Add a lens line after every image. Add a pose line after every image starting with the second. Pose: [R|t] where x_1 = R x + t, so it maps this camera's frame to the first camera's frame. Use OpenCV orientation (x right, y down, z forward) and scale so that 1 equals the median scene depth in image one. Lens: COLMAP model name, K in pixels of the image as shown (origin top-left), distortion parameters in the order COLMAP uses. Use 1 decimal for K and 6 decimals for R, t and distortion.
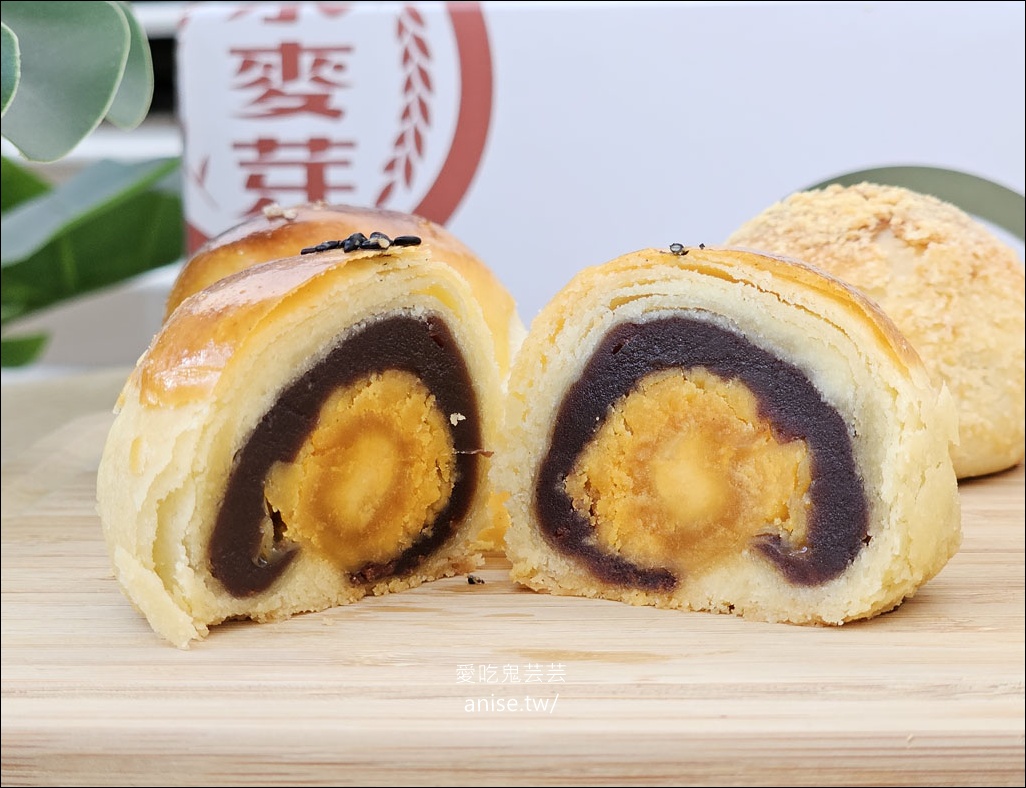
lens RADIAL K [[2812.6, 0, 513.0], [0, 2812.6, 394.0], [0, 0, 1]] dist [-0.065814, -0.629468]
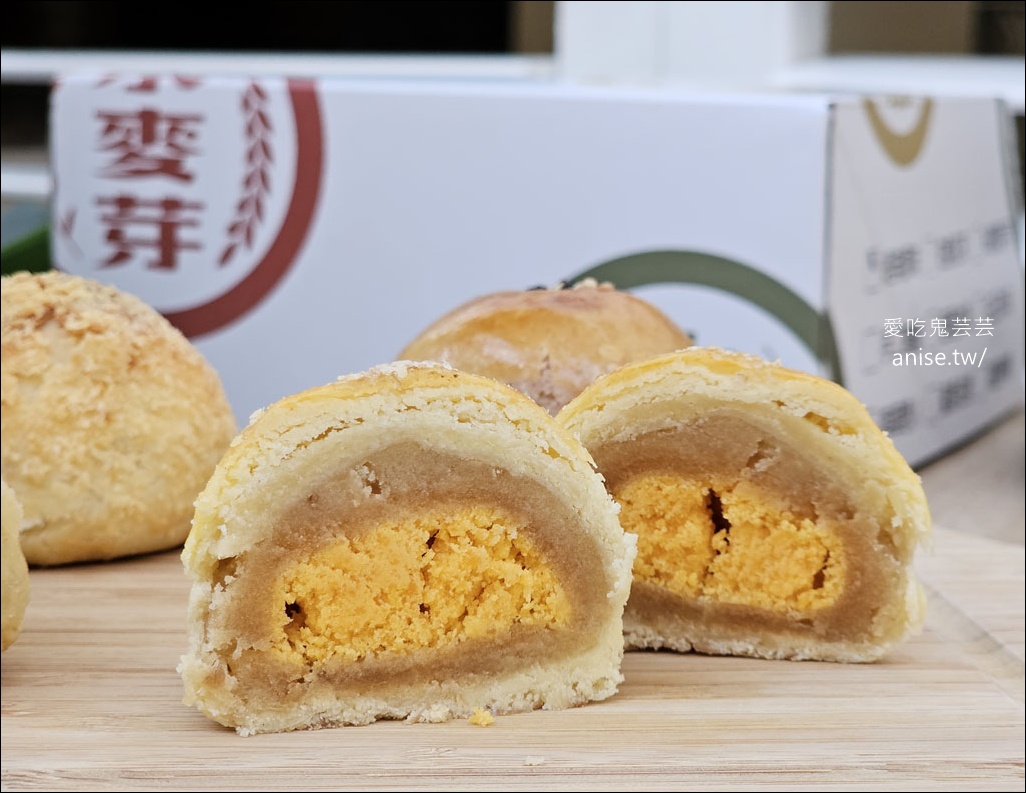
lens RADIAL K [[2812.6, 0, 513.0], [0, 2812.6, 396.5], [0, 0, 1]] dist [-0.065814, -0.629468]
pose [[0.900723, 0.019488, 0.433956, -0.164575], [-0.002551, 0.999213, -0.039577, 0.011083], [-0.434386, 0.034541, 0.900064, -0.013838]]
